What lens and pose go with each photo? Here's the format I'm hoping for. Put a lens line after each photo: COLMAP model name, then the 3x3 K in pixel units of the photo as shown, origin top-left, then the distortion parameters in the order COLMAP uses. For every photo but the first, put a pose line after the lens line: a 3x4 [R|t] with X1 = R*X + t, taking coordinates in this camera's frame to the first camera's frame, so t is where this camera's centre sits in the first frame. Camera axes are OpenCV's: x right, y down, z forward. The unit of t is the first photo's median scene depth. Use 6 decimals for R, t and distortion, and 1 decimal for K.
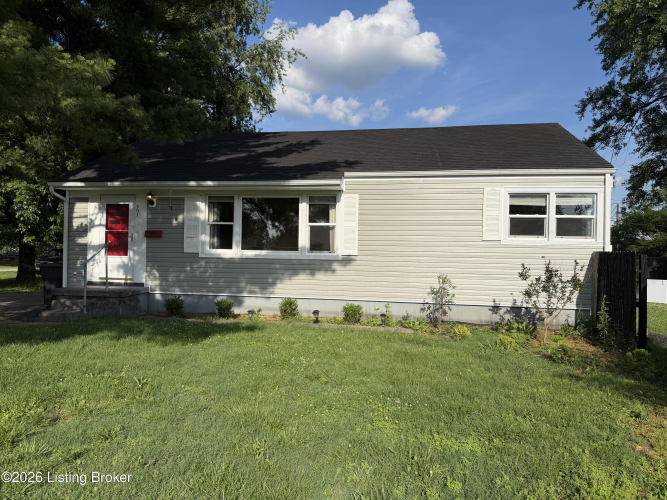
lens RADIAL K [[463.9, 0, 333.5], [0, 463.9, 250.2], [0, 0, 1]] dist [0.066491, -0.014861]
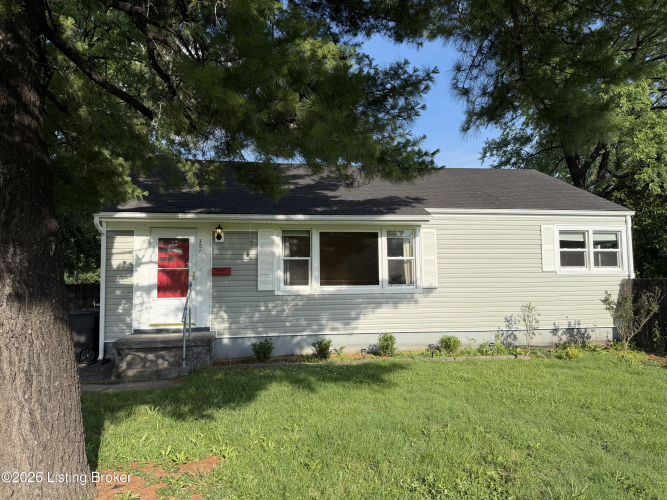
lens RADIAL K [[463.9, 0, 334.6], [0, 463.9, 250.0], [0, 0, 1]] dist [0.066491, -0.014861]
pose [[0.939308, -0.007169, 0.343001, -0.500832], [0.026151, 0.998369, -0.050748, -0.025317], [-0.342078, 0.056637, 0.937963, 0.087901]]
